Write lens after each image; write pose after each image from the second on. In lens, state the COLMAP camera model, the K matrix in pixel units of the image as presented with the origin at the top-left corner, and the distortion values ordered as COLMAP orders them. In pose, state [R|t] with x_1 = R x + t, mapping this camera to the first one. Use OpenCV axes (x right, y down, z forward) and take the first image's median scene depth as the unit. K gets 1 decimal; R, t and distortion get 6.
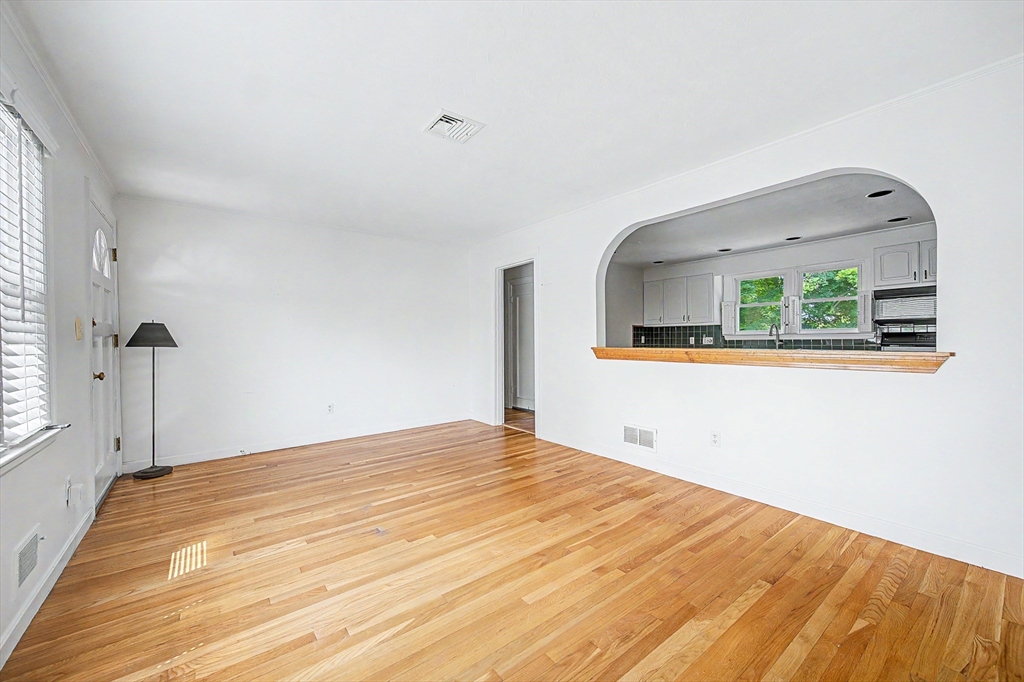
lens RADIAL K [[397.3, 0, 513.7], [0, 397.3, 341.0], [0, 0, 1]] dist [0.000337, -0.000231]
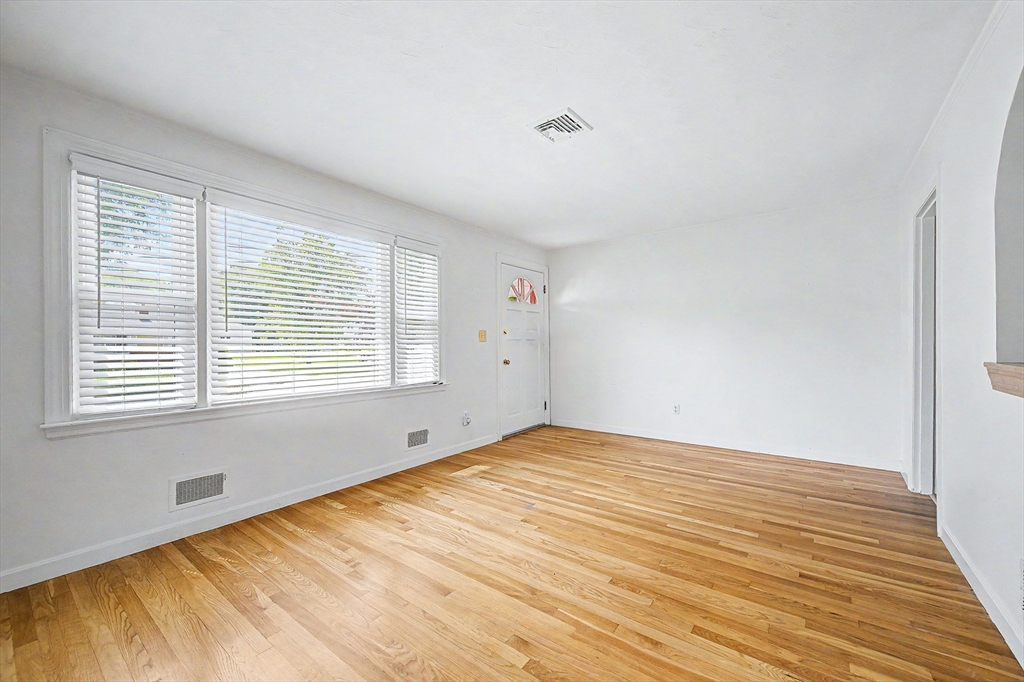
lens RADIAL K [[404.0, 0, 514.8], [0, 404.0, 340.9], [0, 0, 1]] dist [0.002636, -0.000311]
pose [[0.260296, 0.003251, -0.965523, 0.579146], [-0.000726, 0.999995, 0.003171, -0.008776], [0.965529, -0.000125, 0.260297, 0.464811]]
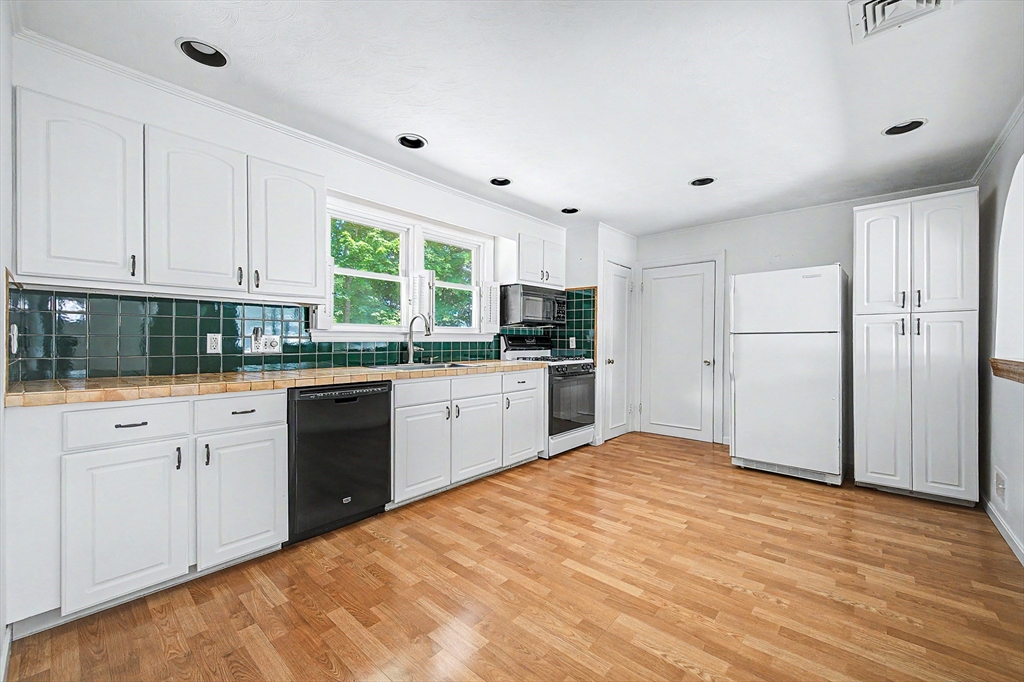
lens RADIAL K [[404.9, 0, 511.1], [0, 404.9, 342.5], [0, 0, 1]] dist [0.003308, -0.002191]
pose [[-0.184248, -0.002855, 0.982876, 0.108744], [-0.004612, 0.999987, 0.002041, -0.007965], [-0.982869, -0.004157, -0.184259, 1.716459]]
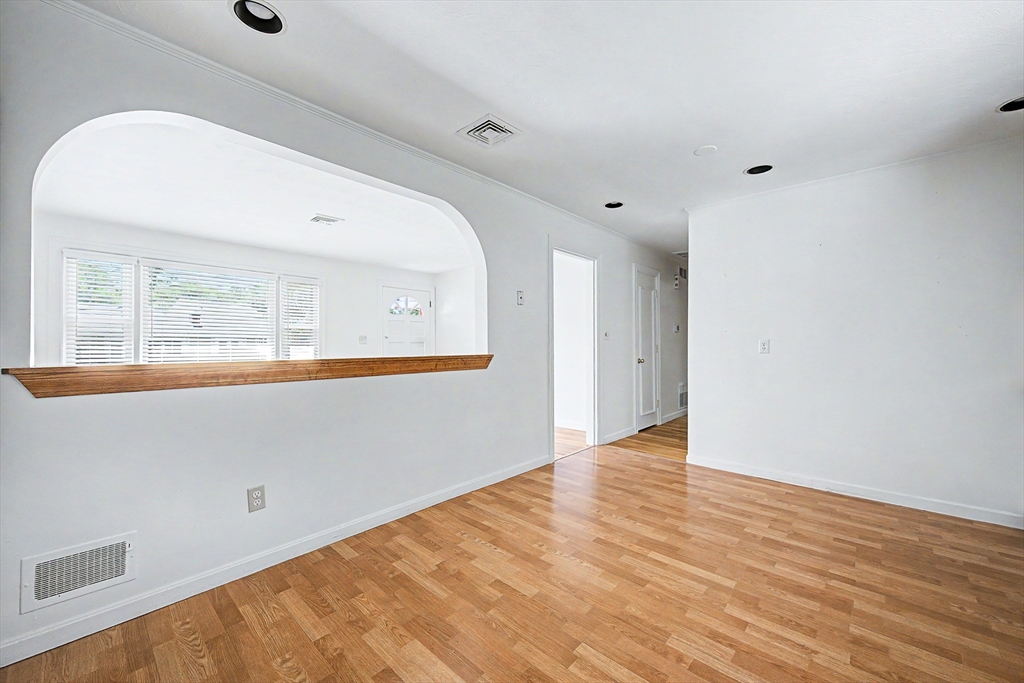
lens RADIAL K [[400.1, 0, 513.8], [0, 400.1, 340.6], [0, 0, 1]] dist [-0.000270, -0.000539]
pose [[0.177831, -0.004390, -0.984051, 1.233284], [0.000080, 0.999990, -0.004447, -0.010245], [0.984061, 0.000712, 0.177830, 1.098848]]
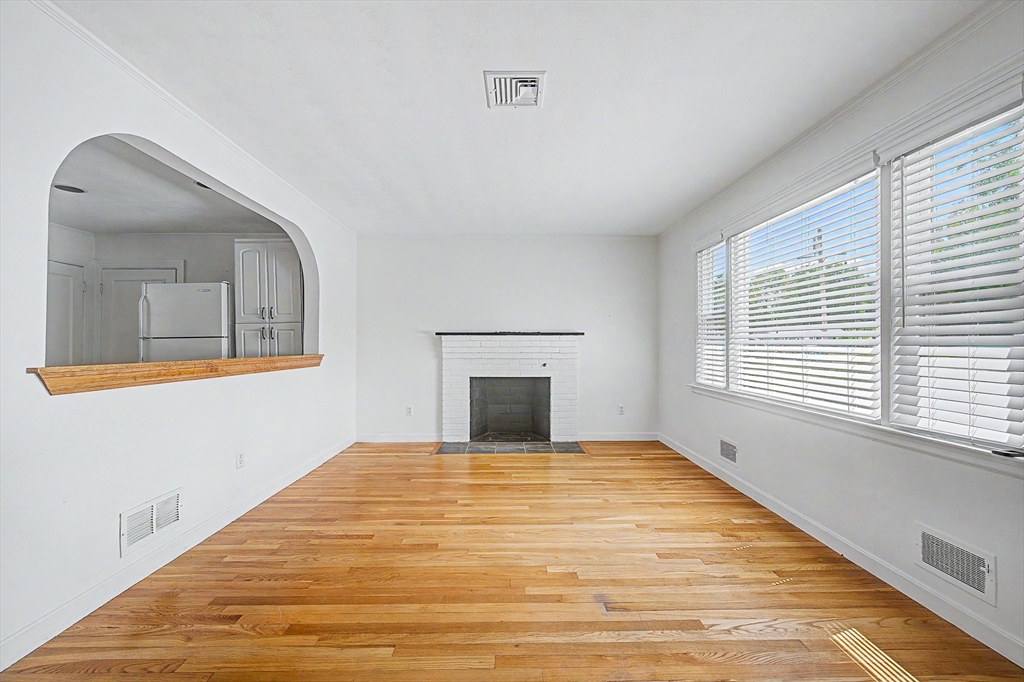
lens RADIAL K [[404.0, 0, 514.8], [0, 404.0, 340.9], [0, 0, 1]] dist [0.002636, -0.000311]
pose [[-0.806306, 0.014430, 0.591322, -0.473540], [0.009004, 0.999886, -0.012122, -0.000761], [-0.591430, -0.004450, -0.806344, 1.234857]]
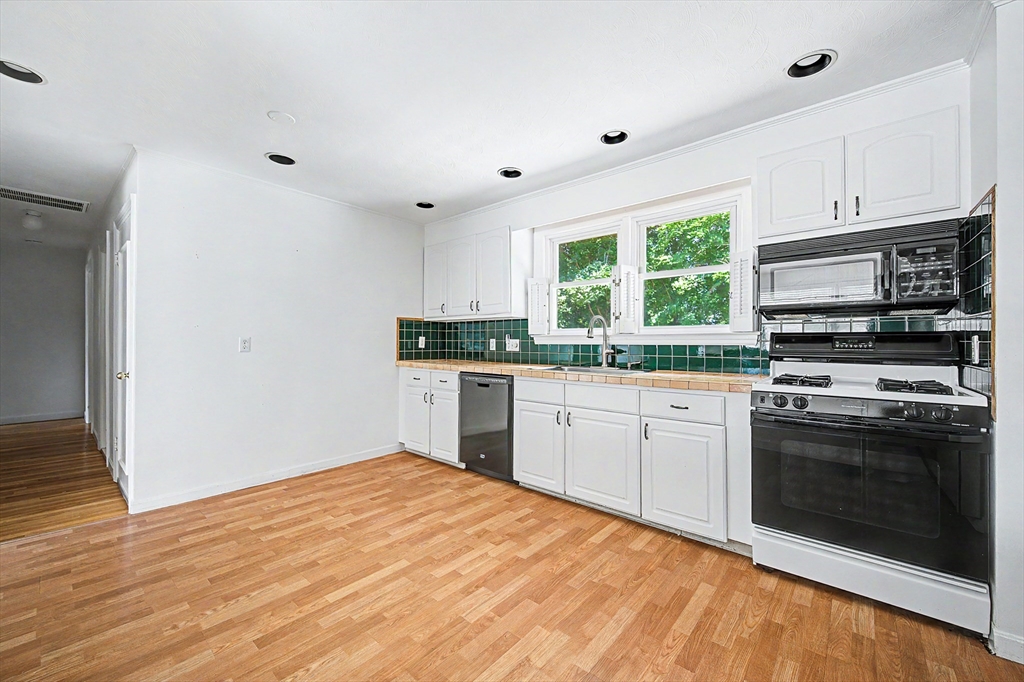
lens RADIAL K [[397.3, 0, 513.7], [0, 397.3, 341.0], [0, 0, 1]] dist [0.000337, -0.000231]
pose [[0.978348, 0.007491, 0.206829, 0.754859], [-0.007121, 0.999971, -0.002535, -0.011032], [-0.206842, 0.001008, 0.978374, 0.860981]]
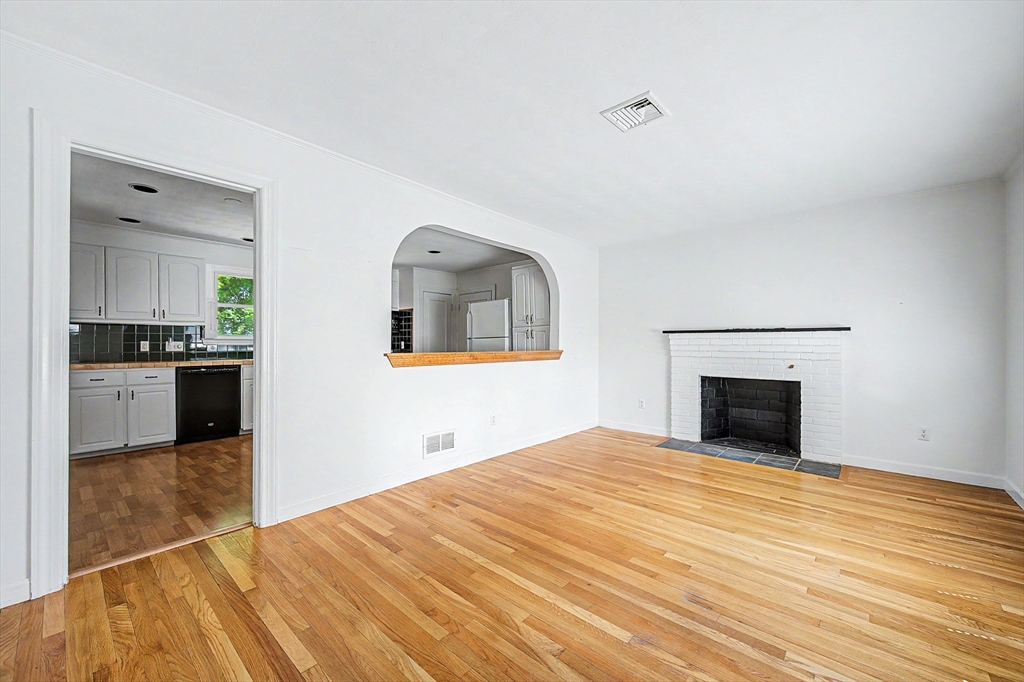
lens RADIAL K [[404.9, 0, 511.1], [0, 404.9, 342.5], [0, 0, 1]] dist [0.003308, -0.002191]
pose [[-0.181052, 0.008215, 0.983439, -0.751053], [0.004234, 0.999962, -0.007573, 0.001325], [-0.983464, 0.002793, -0.181080, 1.069760]]
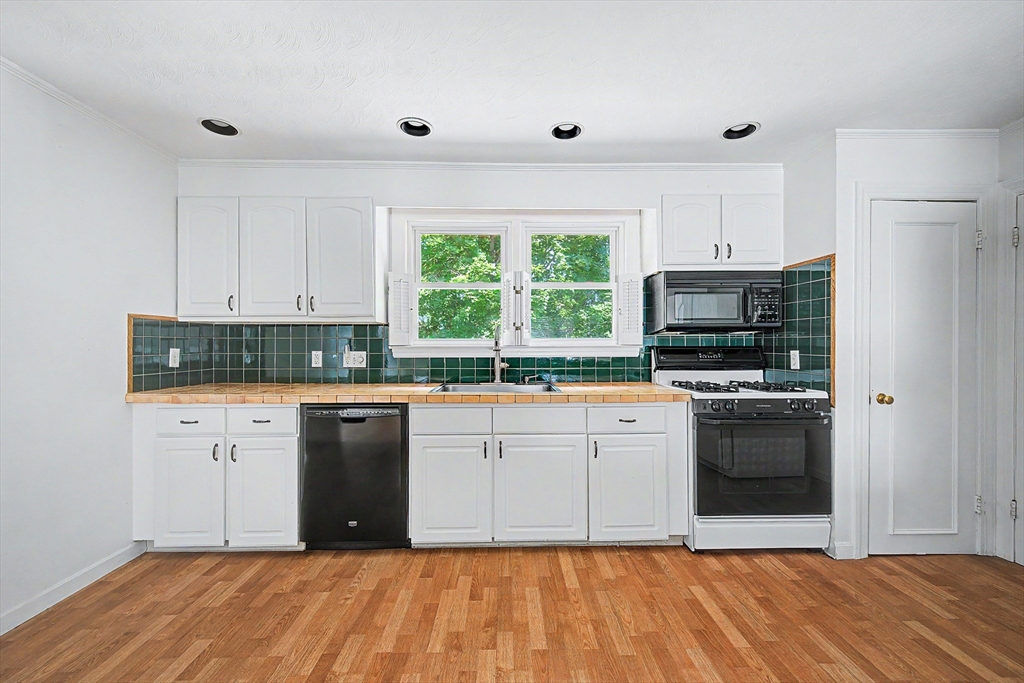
lens RADIAL K [[398.5, 0, 512.3], [0, 398.5, 344.6], [0, 0, 1]] dist [0.001881, -0.000266]
pose [[0.592940, 0.003657, 0.805238, 0.488109], [-0.001017, 0.999992, -0.003792, -0.031787], [-0.805246, 0.001430, 0.592940, 1.228651]]
